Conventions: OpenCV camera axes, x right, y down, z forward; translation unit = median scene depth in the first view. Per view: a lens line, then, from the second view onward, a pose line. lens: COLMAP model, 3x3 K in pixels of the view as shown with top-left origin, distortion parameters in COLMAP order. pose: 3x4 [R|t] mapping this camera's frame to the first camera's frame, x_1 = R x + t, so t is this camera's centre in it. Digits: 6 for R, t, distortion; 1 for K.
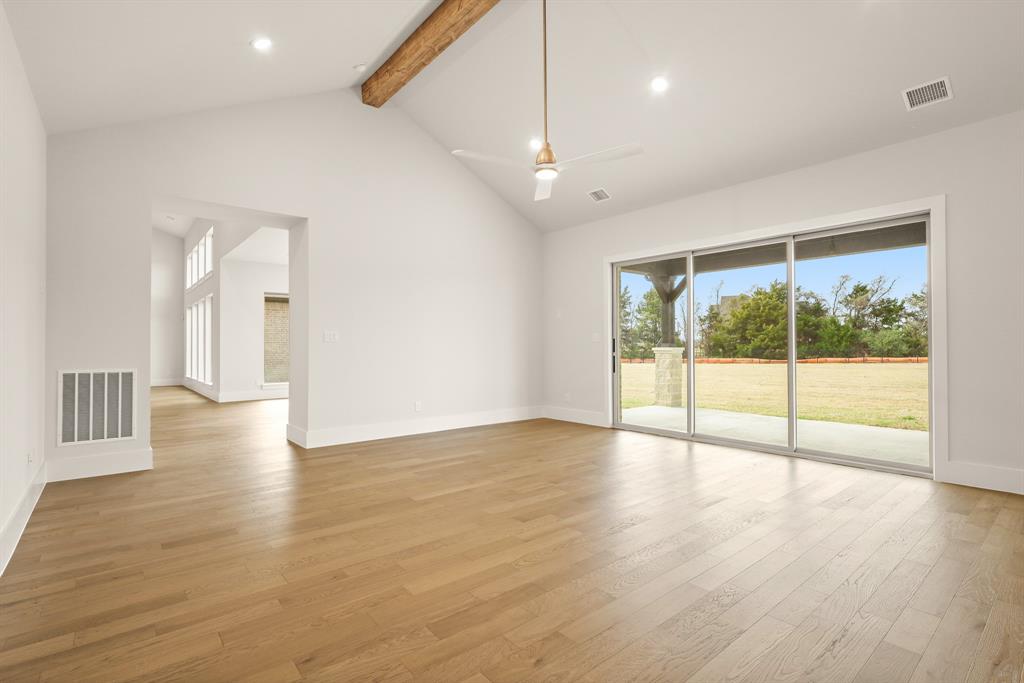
lens RADIAL K [[481.9, 0, 507.4], [0, 481.9, 345.0], [0, 0, 1]] dist [0.000683, 0.001341]
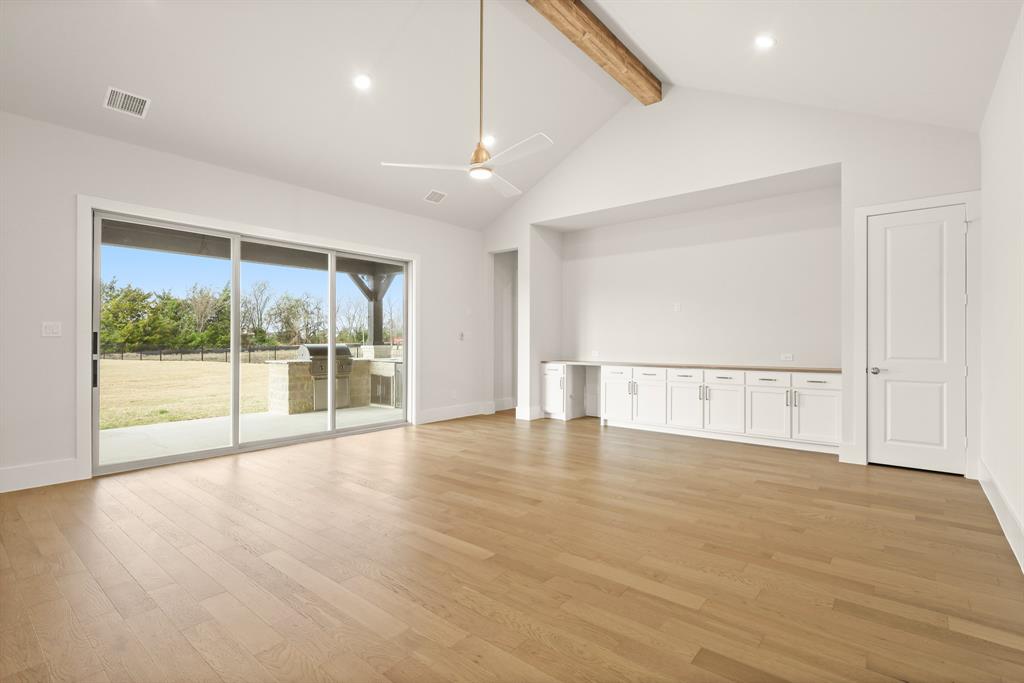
lens RADIAL K [[481.9, 0, 513.2], [0, 481.9, 343.7], [0, 0, 1]] dist [0.000683, 0.001341]
pose [[-0.188697, 0.002470, 0.982032, -0.559032], [-0.001736, 0.999994, -0.002849, 0.003036], [-0.982034, -0.002242, -0.188691, 0.679396]]
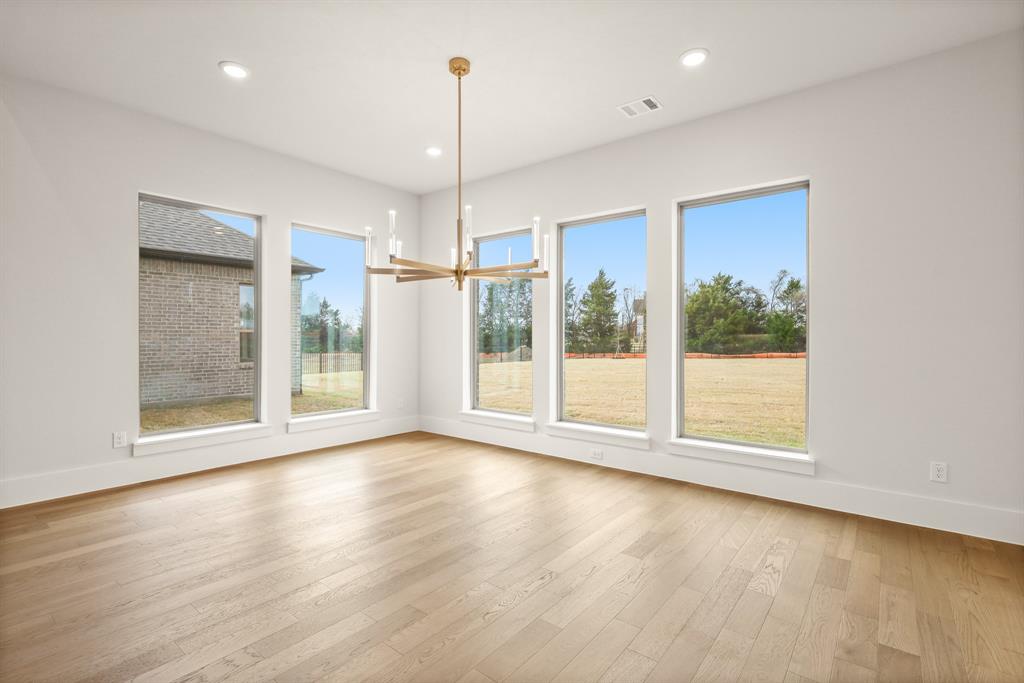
lens RADIAL K [[481.9, 0, 503.3], [0, 481.9, 339.0], [0, 0, 1]] dist [0.000683, 0.001341]
pose [[0.981960, 0.005910, 0.188996, -0.063581], [-0.005215, 0.999978, -0.004176, 0.005019], [-0.189016, 0.003116, 0.981969, 0.119870]]
